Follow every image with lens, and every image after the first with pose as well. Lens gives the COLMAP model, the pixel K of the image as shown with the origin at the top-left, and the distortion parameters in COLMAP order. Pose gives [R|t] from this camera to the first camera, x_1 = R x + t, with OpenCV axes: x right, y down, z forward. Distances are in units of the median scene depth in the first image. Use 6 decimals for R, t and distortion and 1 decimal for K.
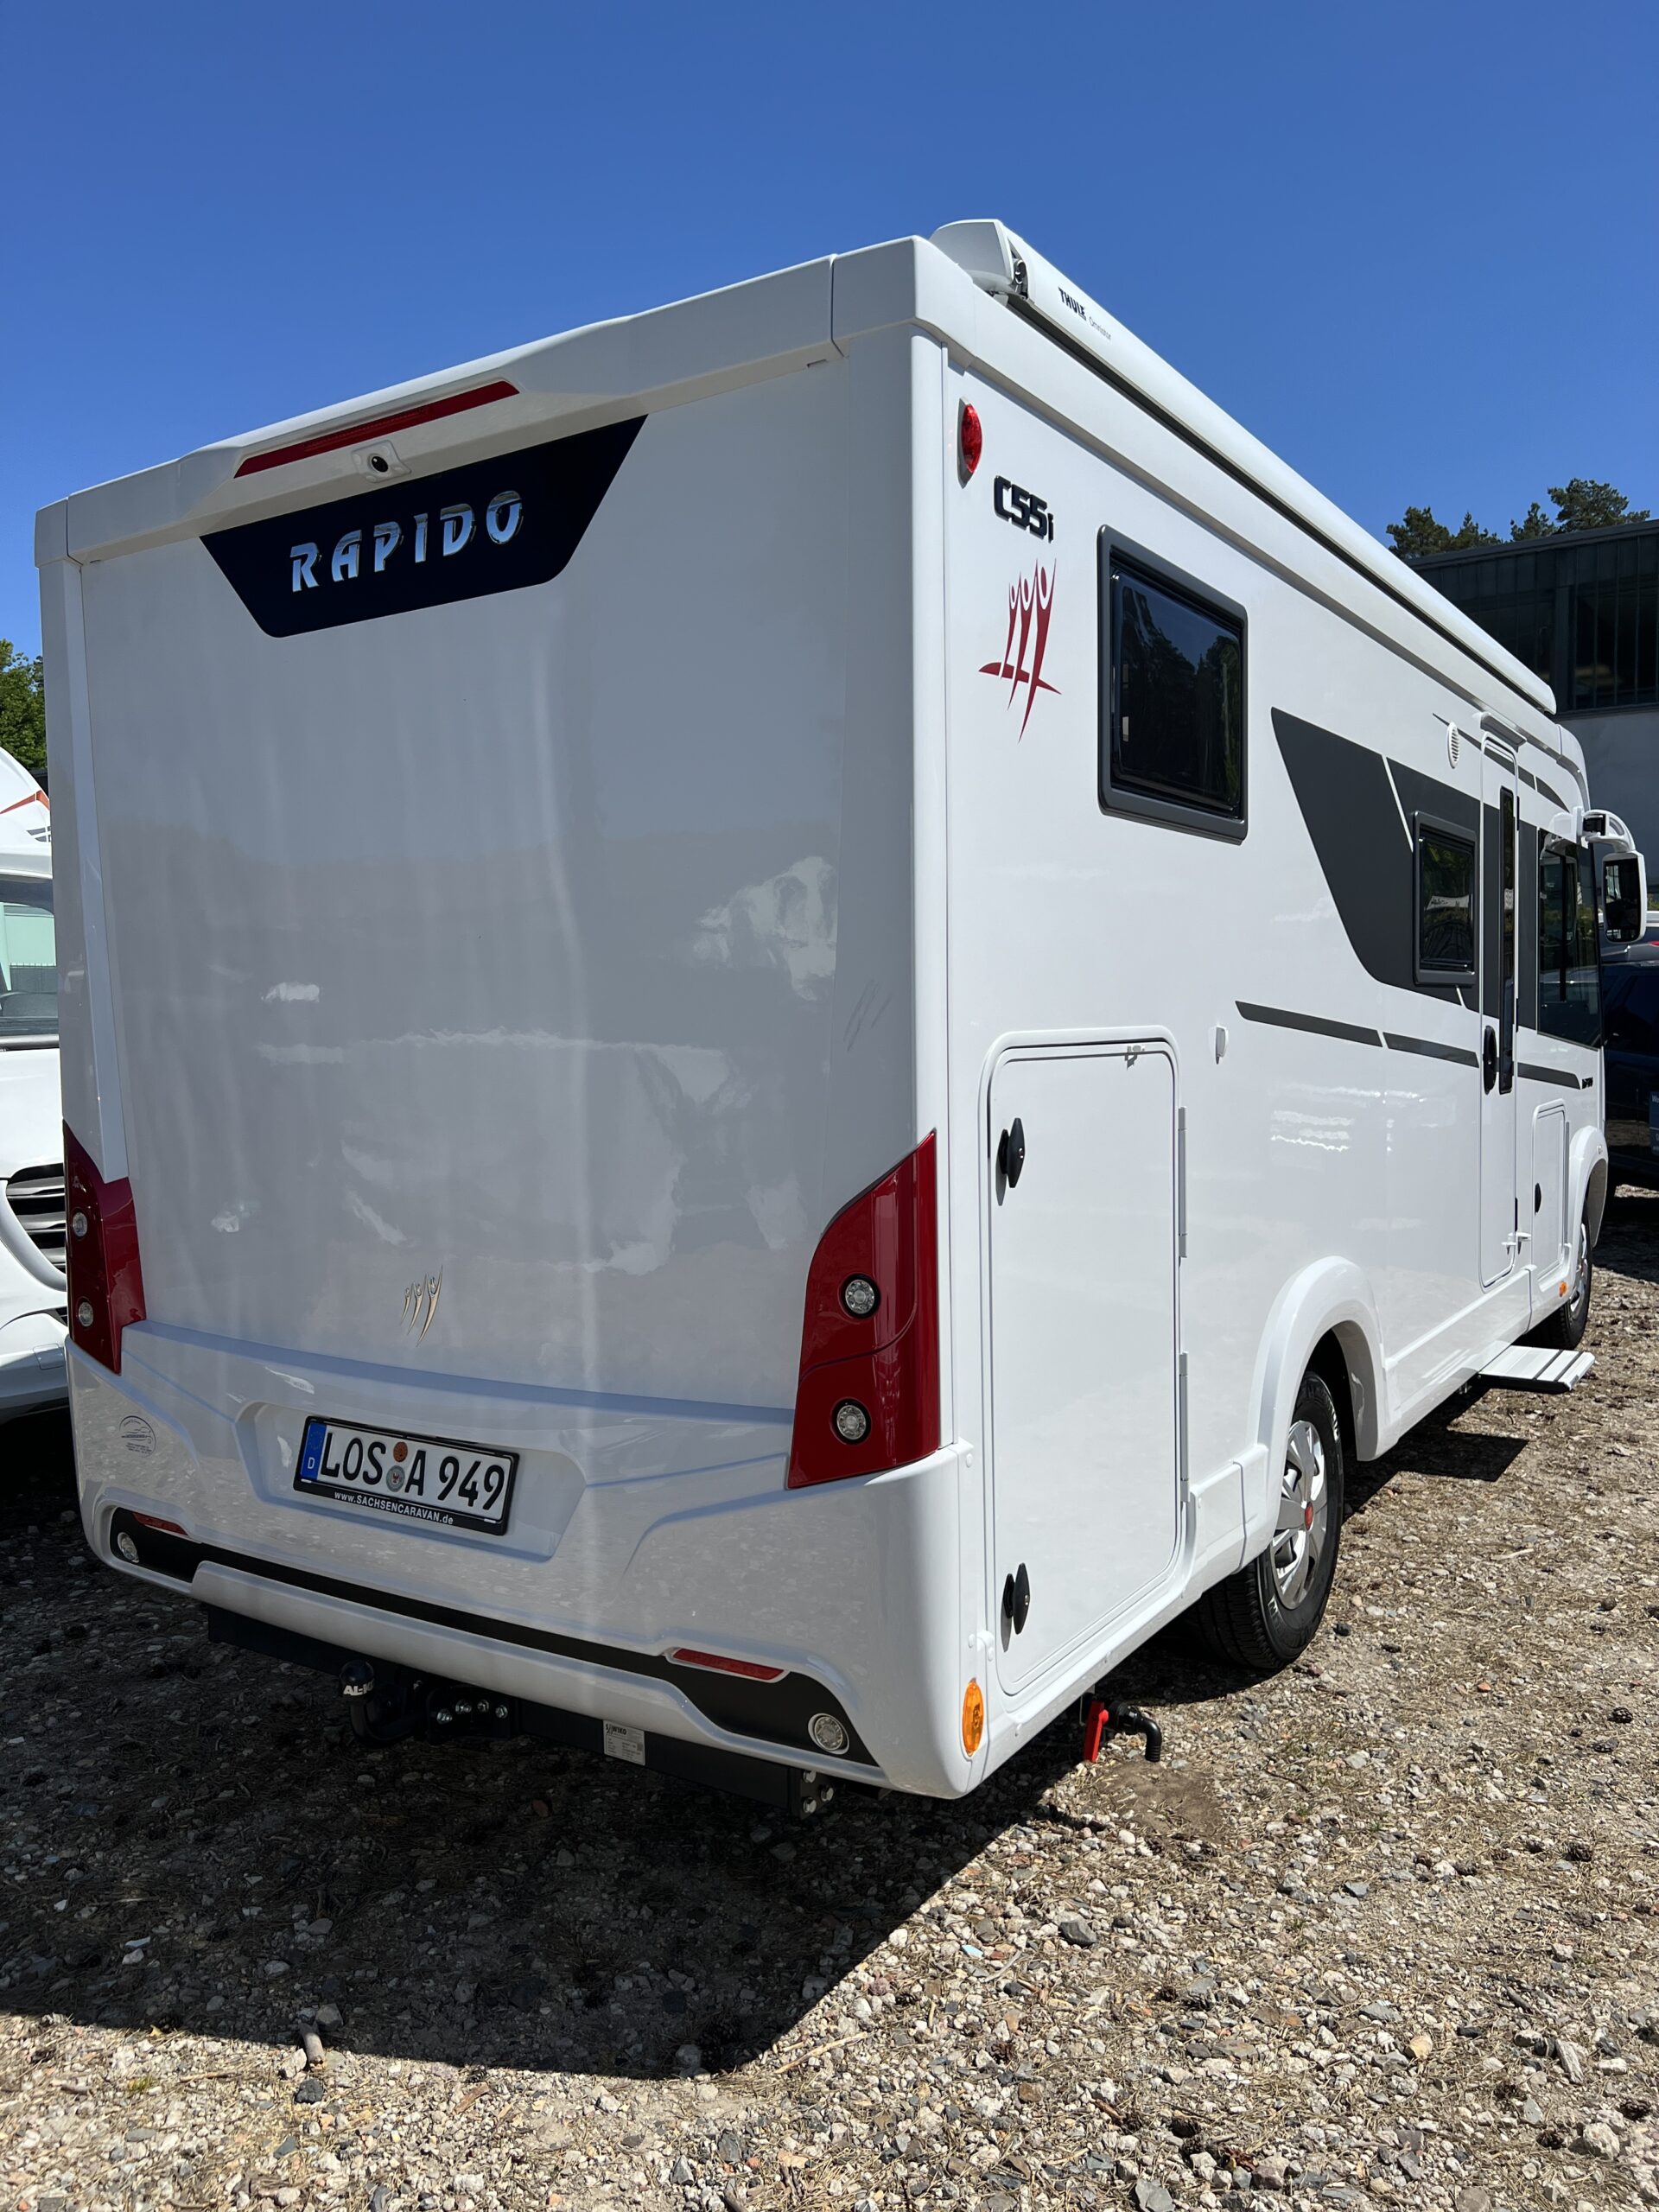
lens RADIAL K [[1667.9, 0, 829.5], [0, 1667.9, 1106.0], [0, 0, 1]] dist [0.033069, -0.040791]
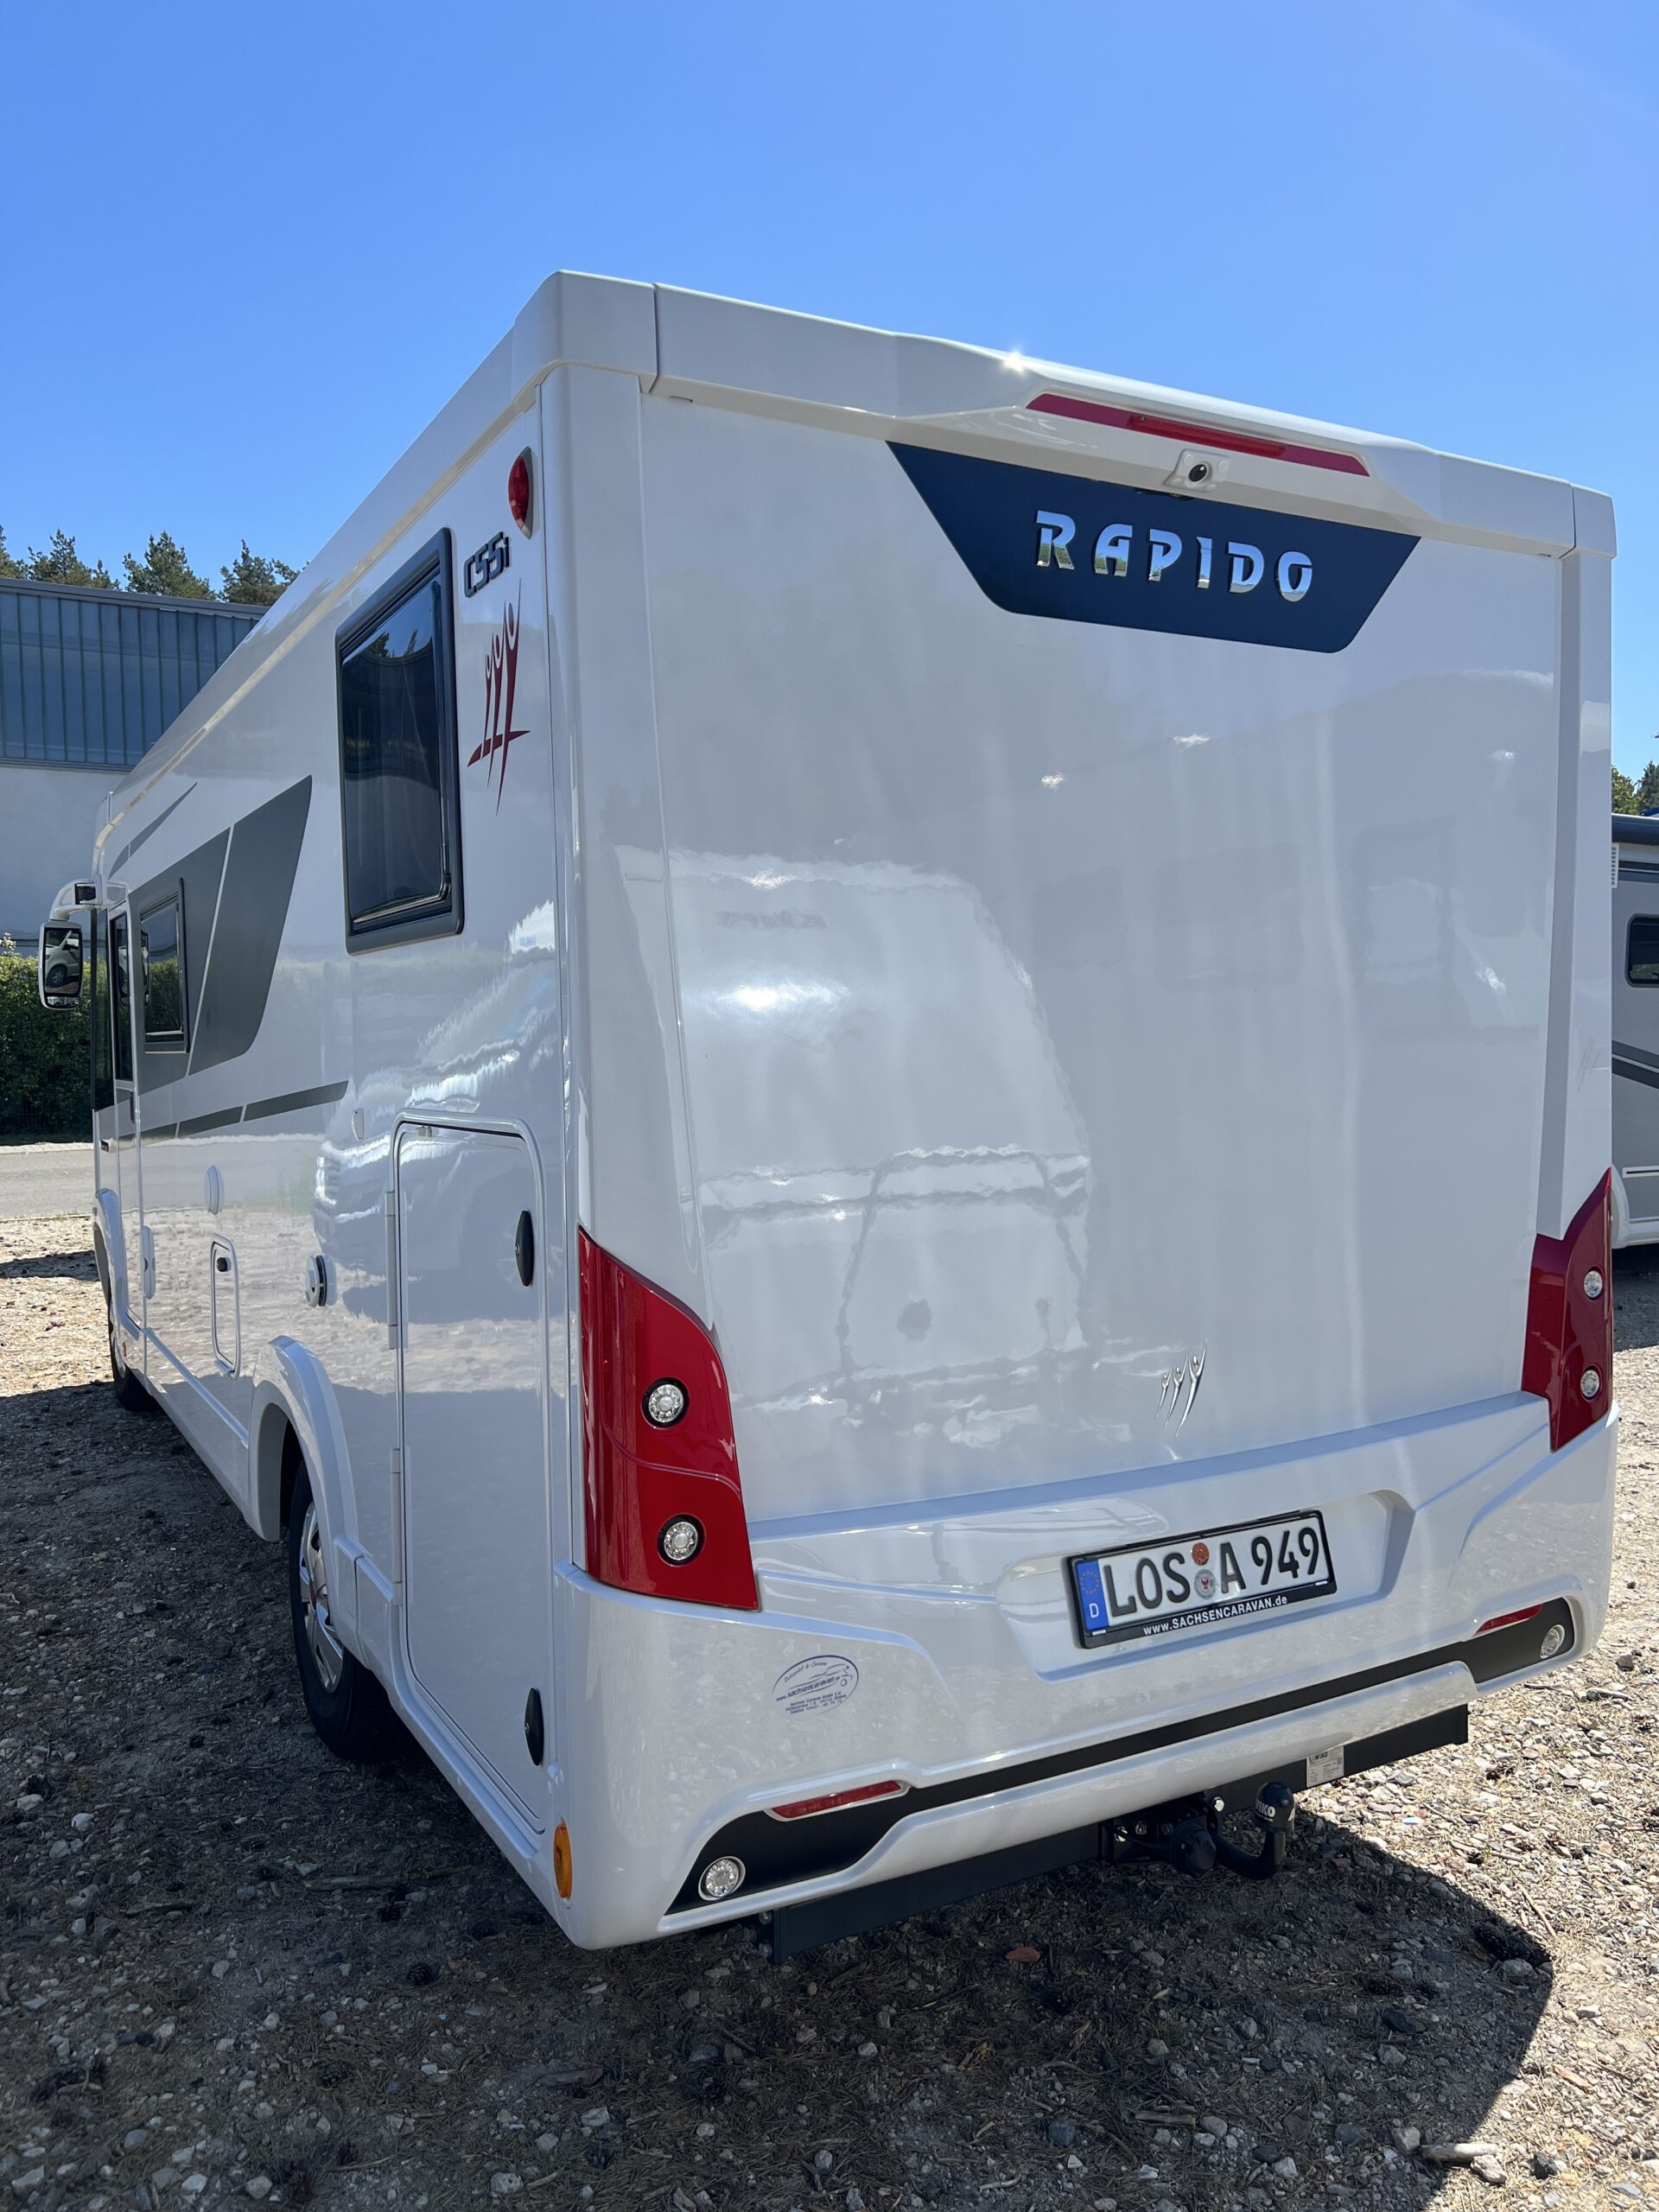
lens RADIAL K [[1667.9, 0, 829.5], [0, 1667.9, 1106.0], [0, 0, 1]] dist [0.033069, -0.040791]
pose [[0.466453, -0.024831, 0.884197, -1.154695], [0.059216, 0.998240, -0.003205, -0.044360], [-0.882562, 0.053854, 0.467102, 0.748909]]
